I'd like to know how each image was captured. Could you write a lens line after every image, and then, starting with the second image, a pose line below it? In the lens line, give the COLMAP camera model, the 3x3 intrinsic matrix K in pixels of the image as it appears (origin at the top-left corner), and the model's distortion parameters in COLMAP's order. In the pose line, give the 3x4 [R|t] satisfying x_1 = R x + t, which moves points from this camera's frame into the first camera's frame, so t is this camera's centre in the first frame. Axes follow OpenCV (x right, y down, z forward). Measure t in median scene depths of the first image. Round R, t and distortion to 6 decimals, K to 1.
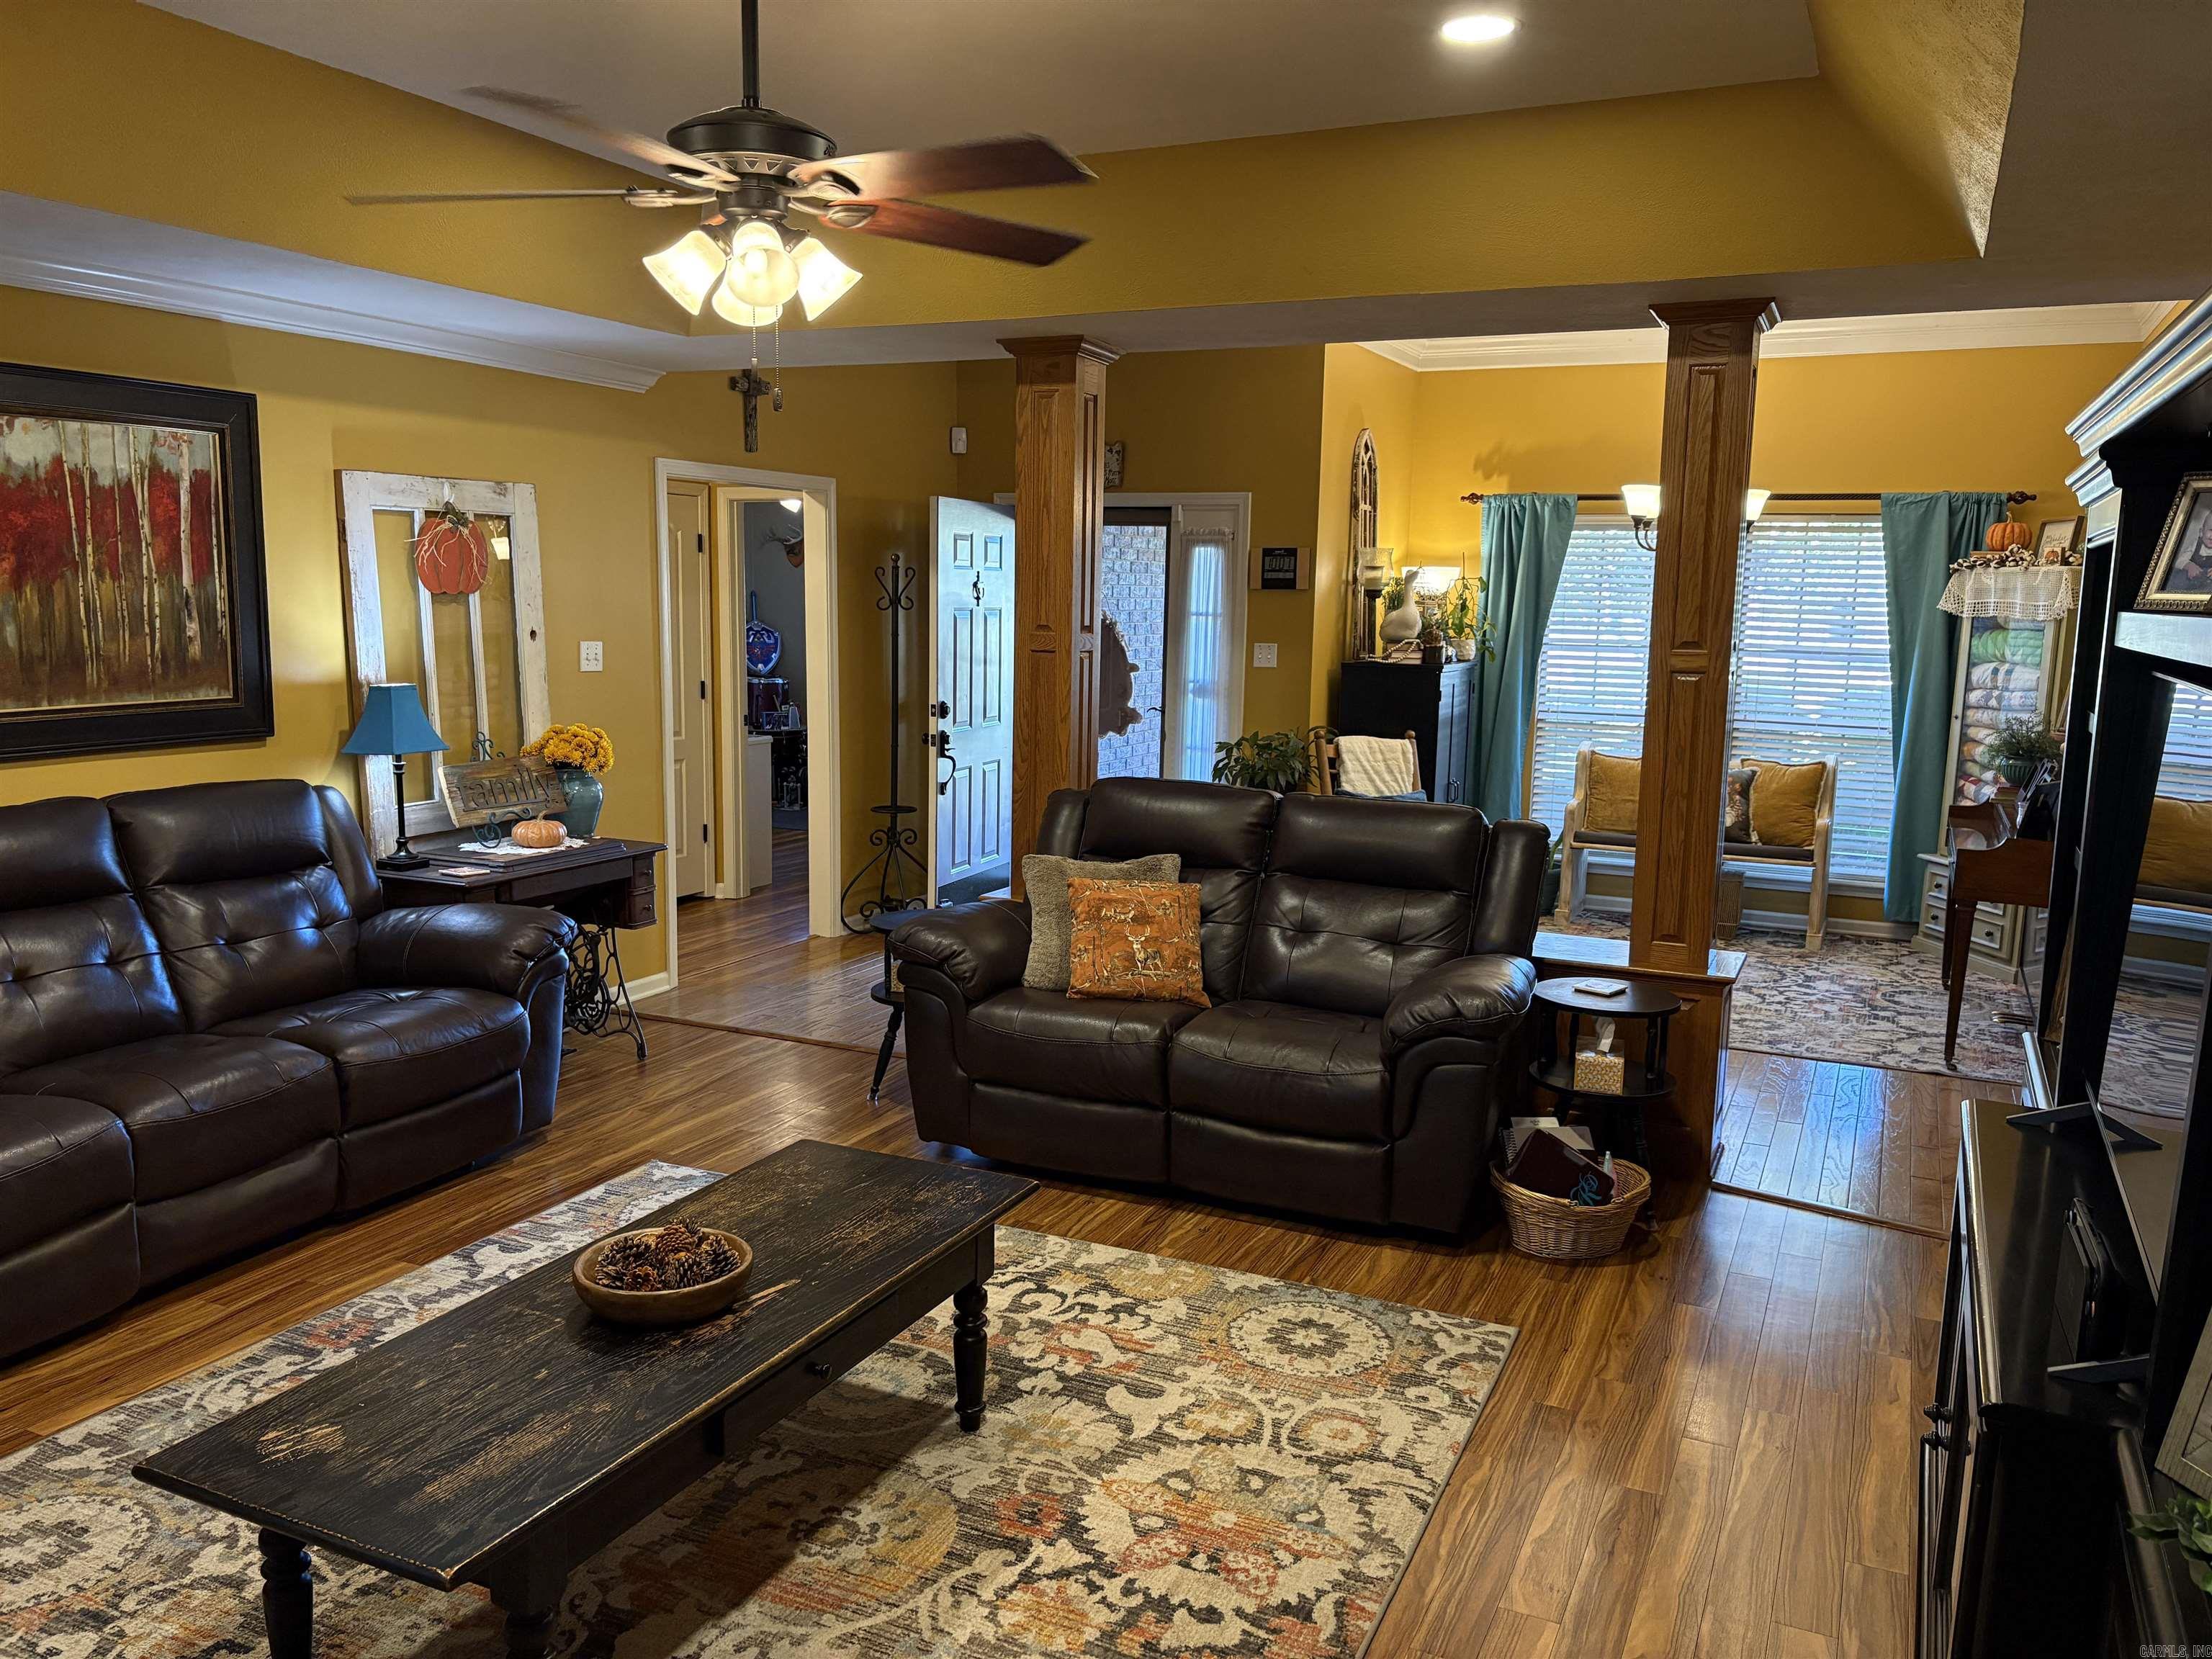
lens RADIAL K [[1662.0, 0, 1101.9], [0, 1662.0, 822.4], [0, 0, 1]] dist [0.052976, -0.049702]
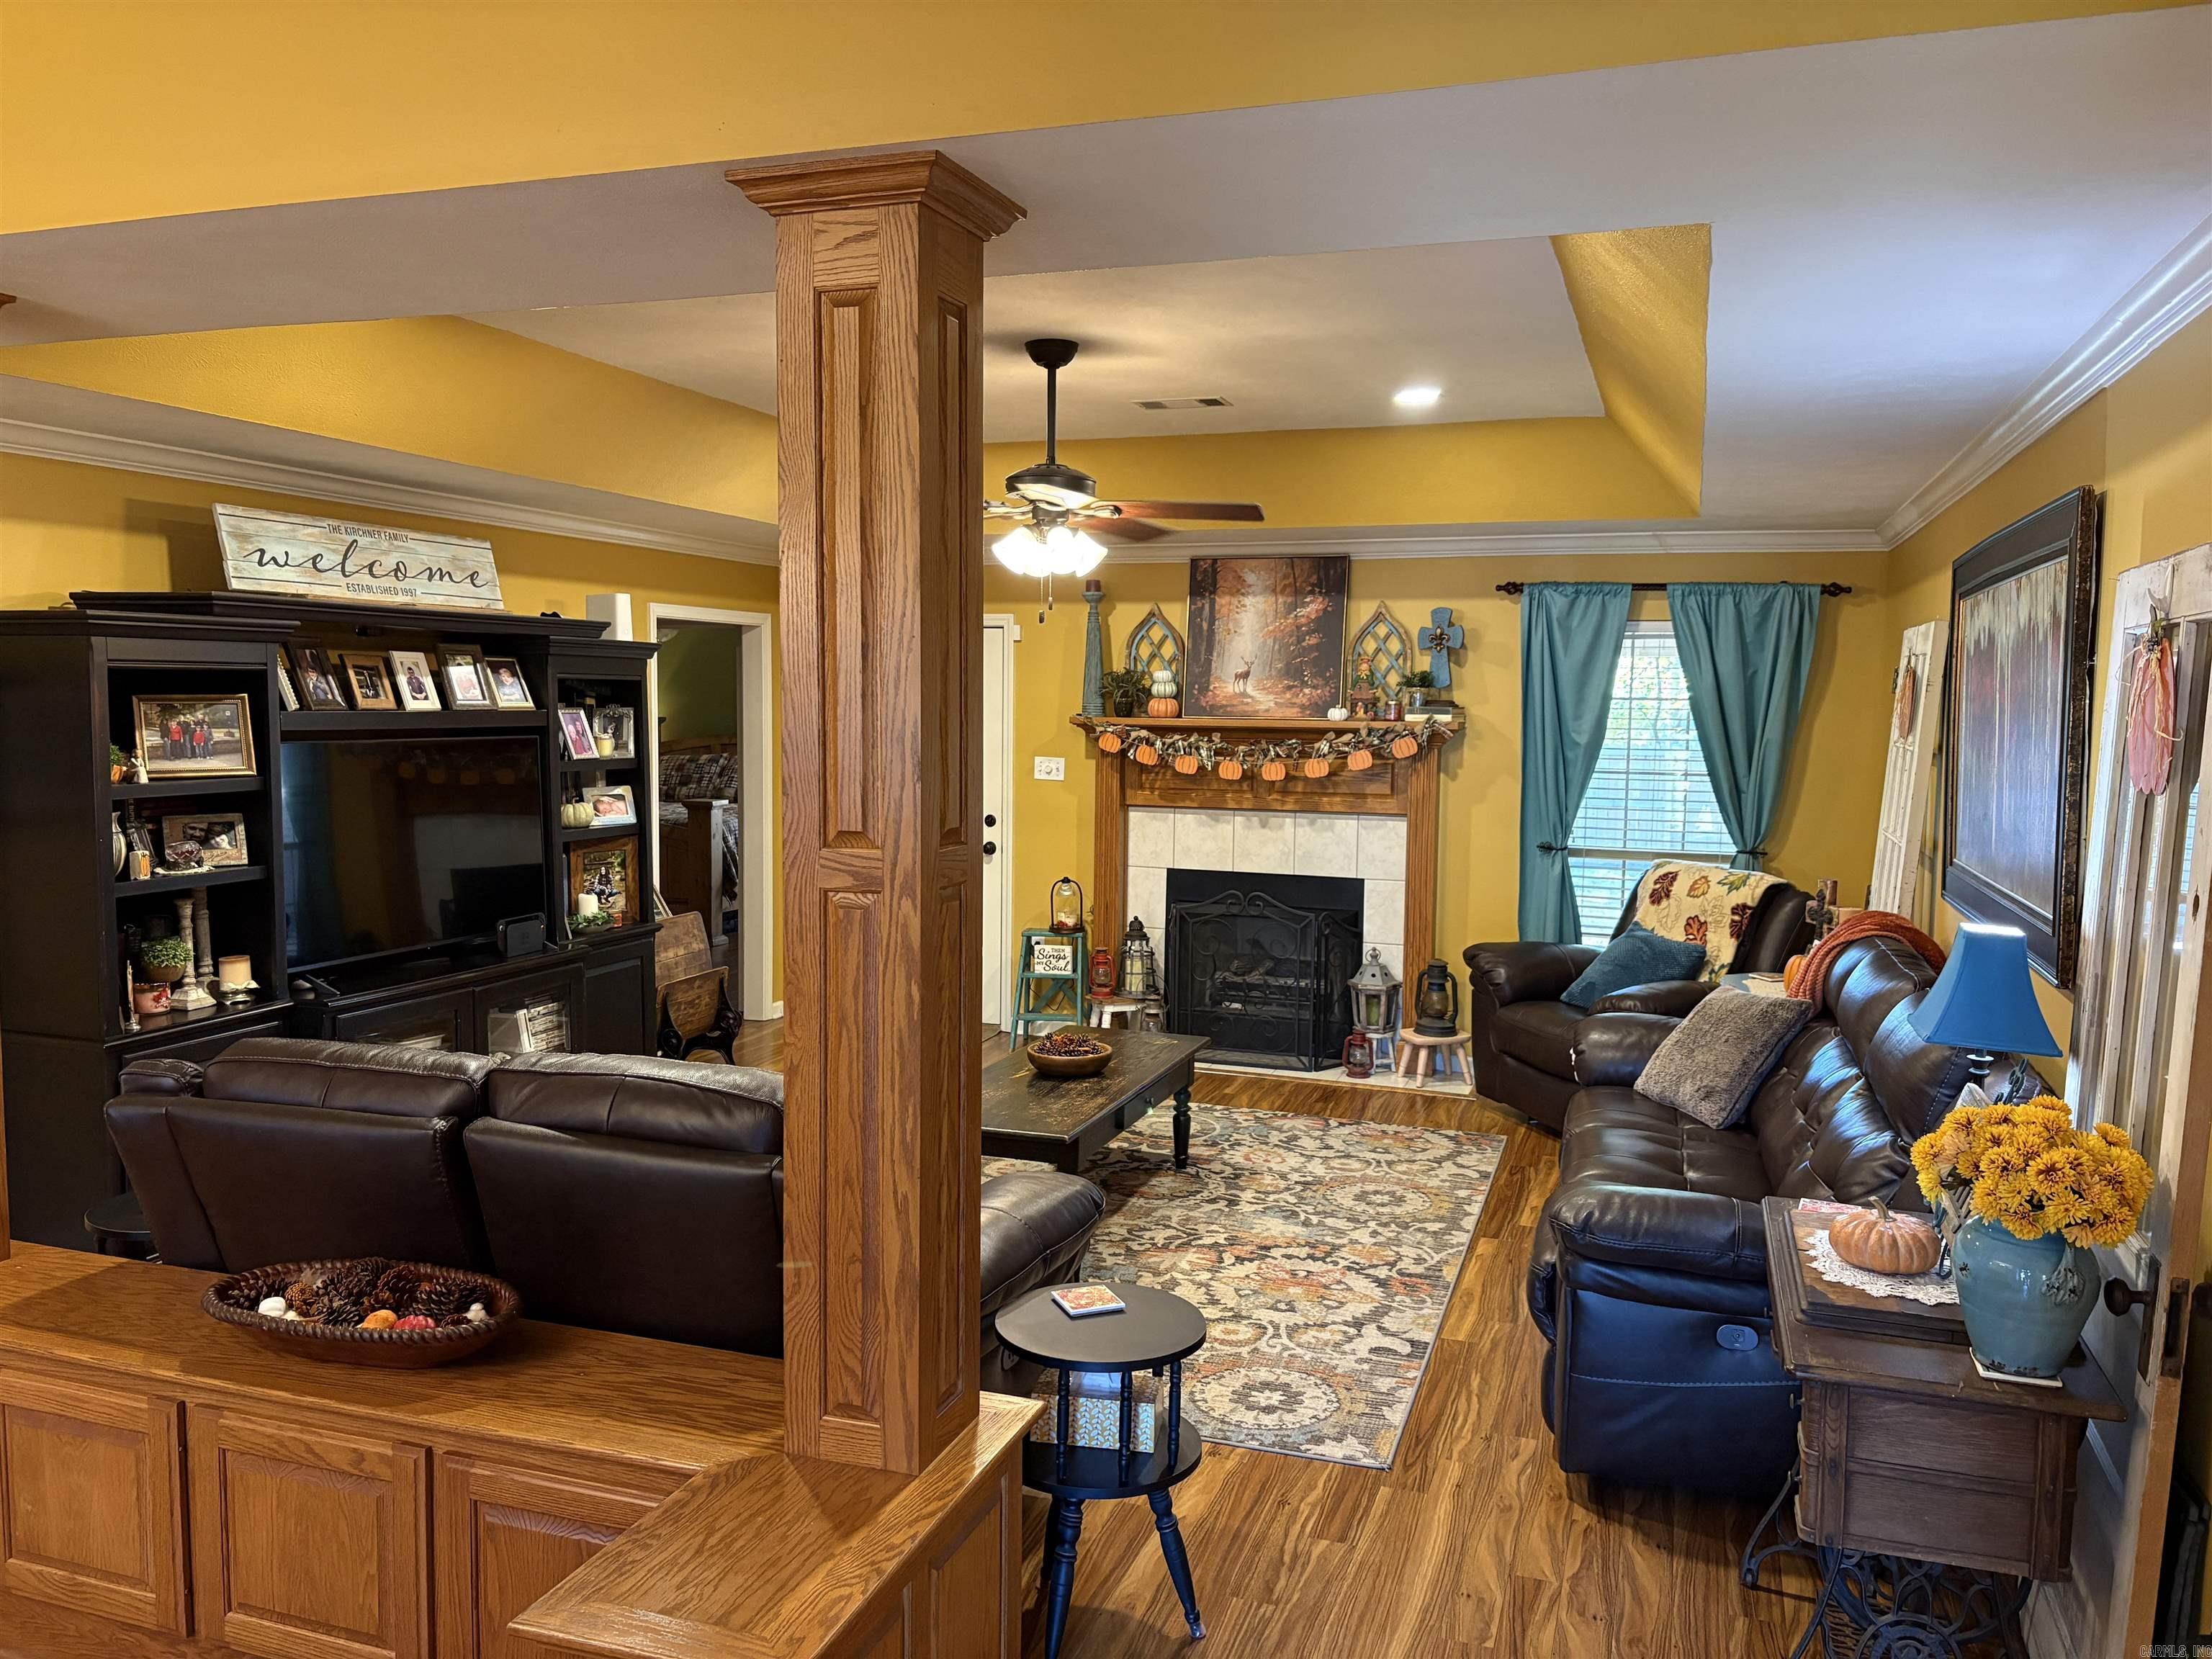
lens RADIAL K [[1662.0, 0, 1117.9], [0, 1662.0, 836.7], [0, 0, 1]] dist [0.052976, -0.049702]
pose [[-0.992495, -0.019255, -0.120761, -0.043884], [-0.045793, 0.974193, 0.221024, -0.275374], [0.113388, 0.224895, -0.967763, 1.815683]]
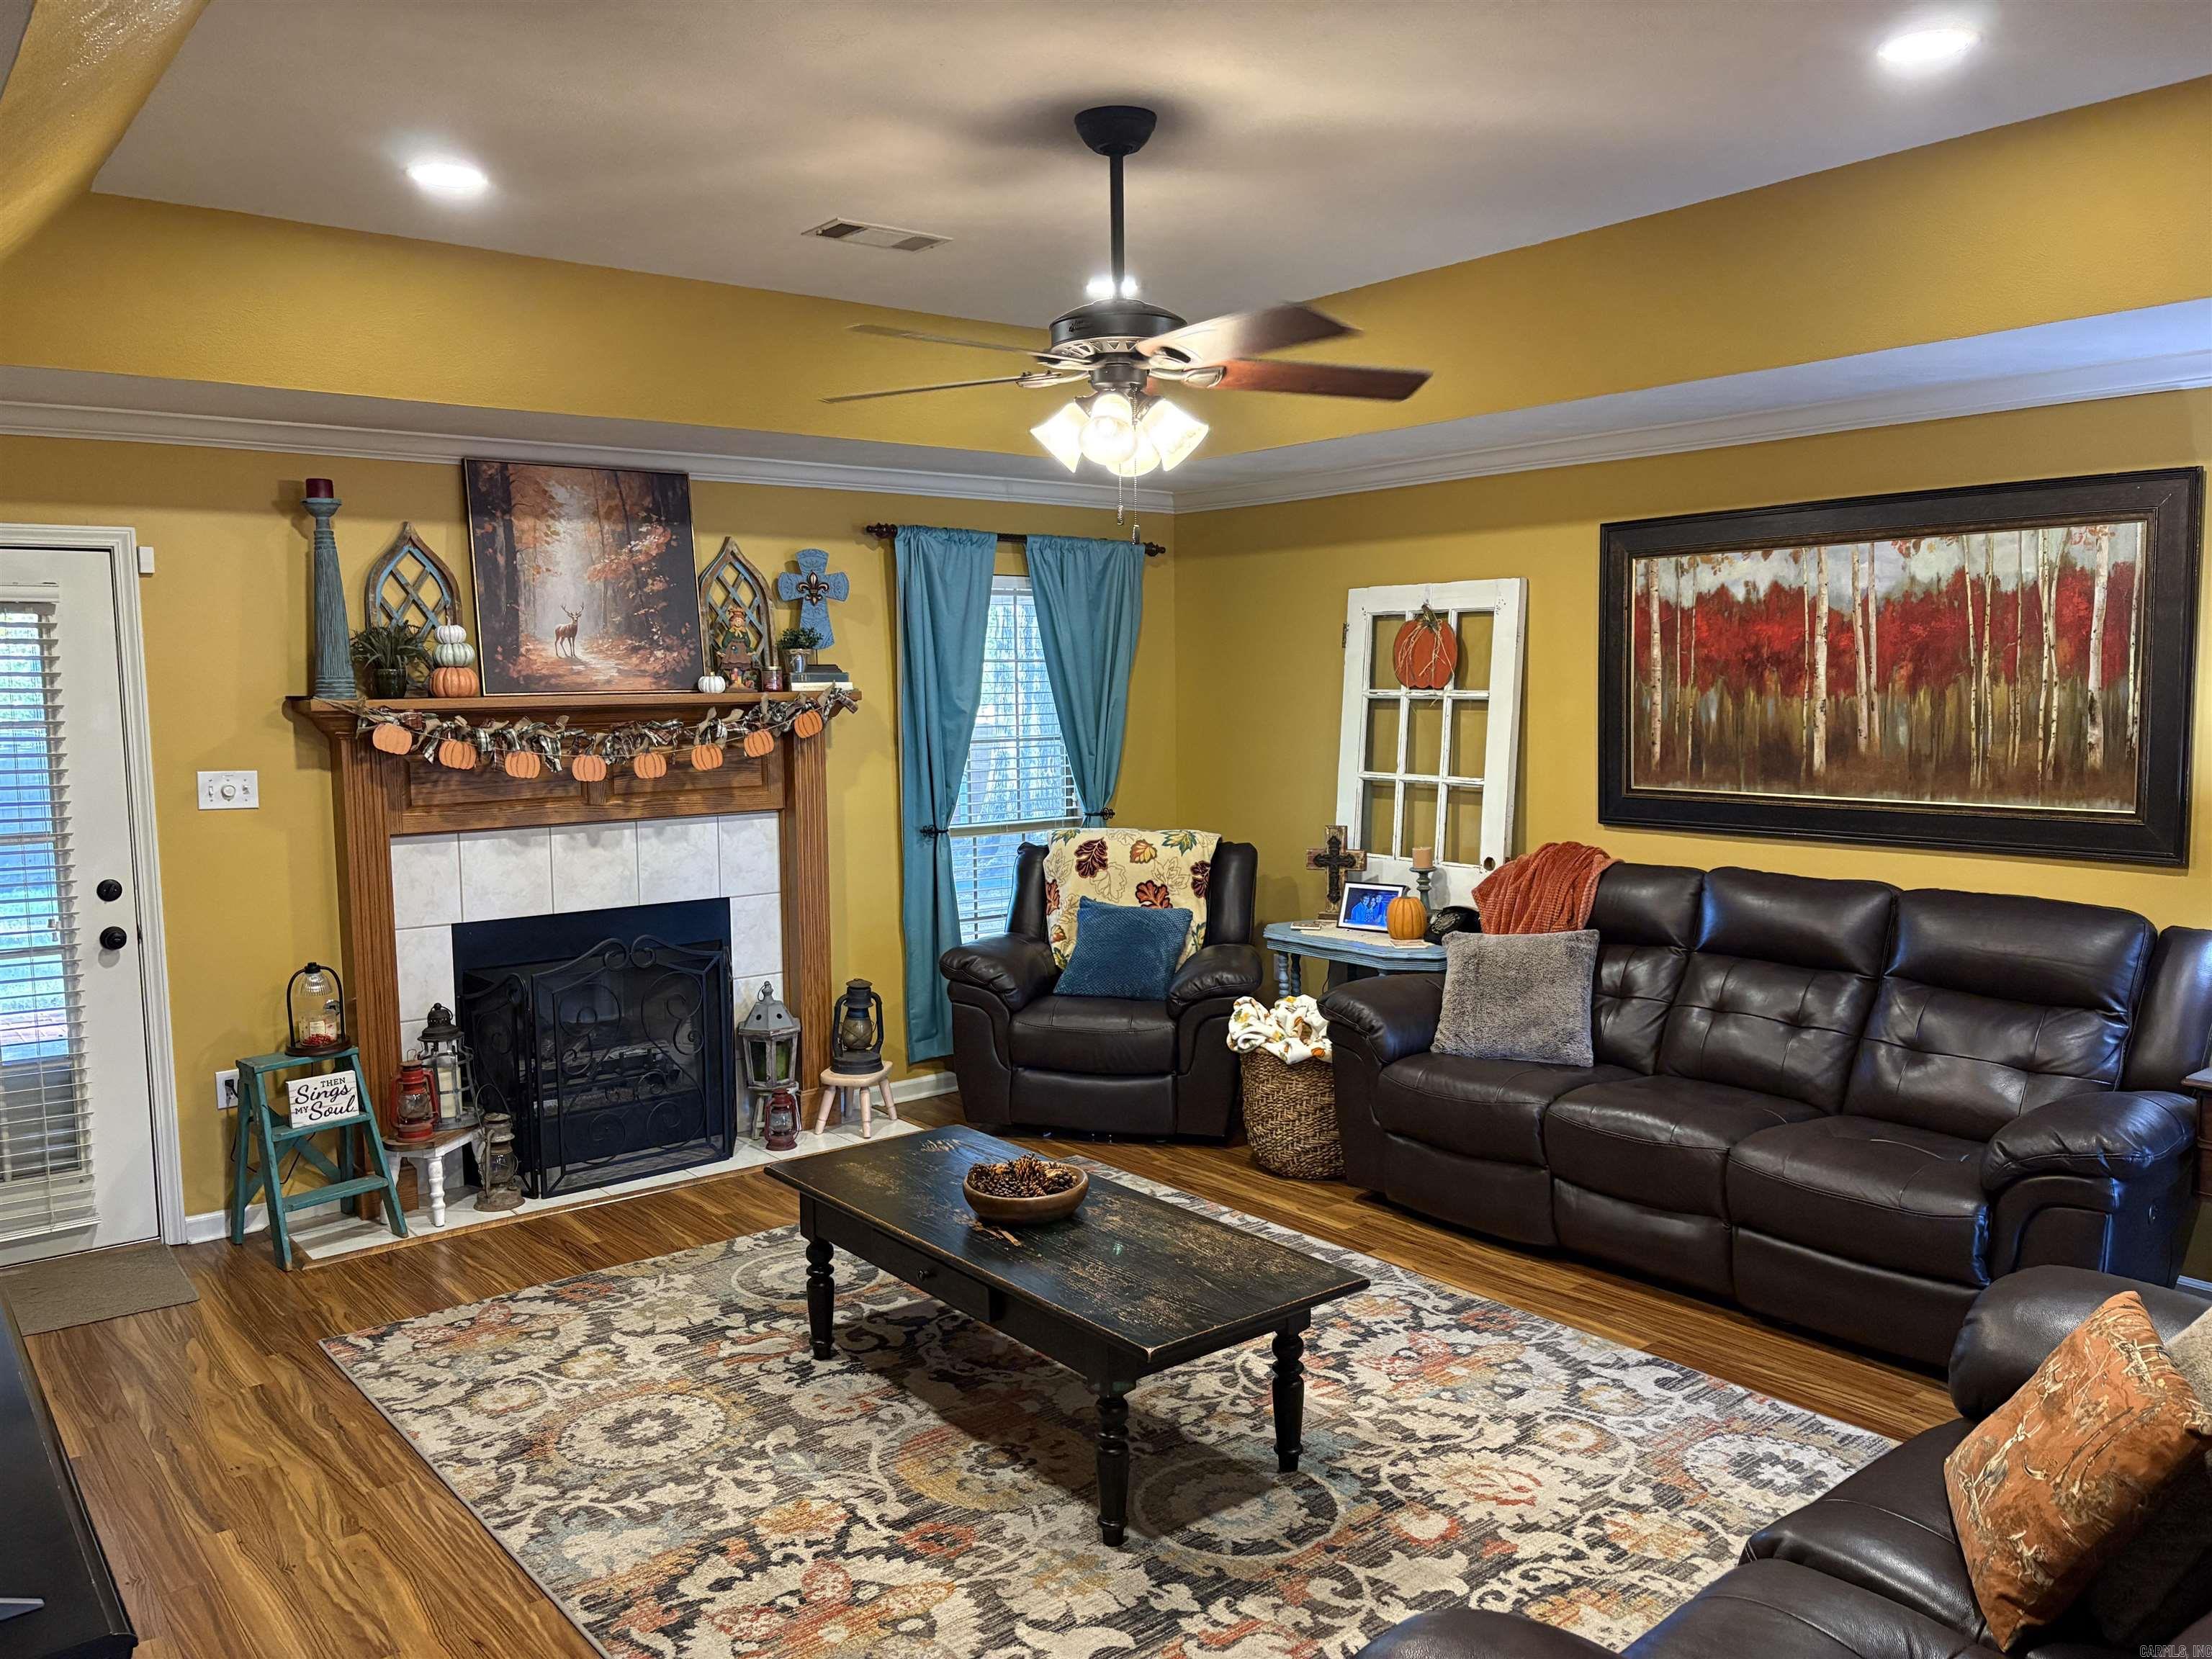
lens RADIAL K [[1662.0, 0, 1123.4], [0, 1662.0, 830.0], [0, 0, 1]] dist [0.052976, -0.049702]
pose [[-0.420489, 0.074643, -0.904222, 0.574913], [-0.123408, 0.982643, 0.138505, -0.137695], [0.898866, 0.169828, -0.403979, 0.985372]]
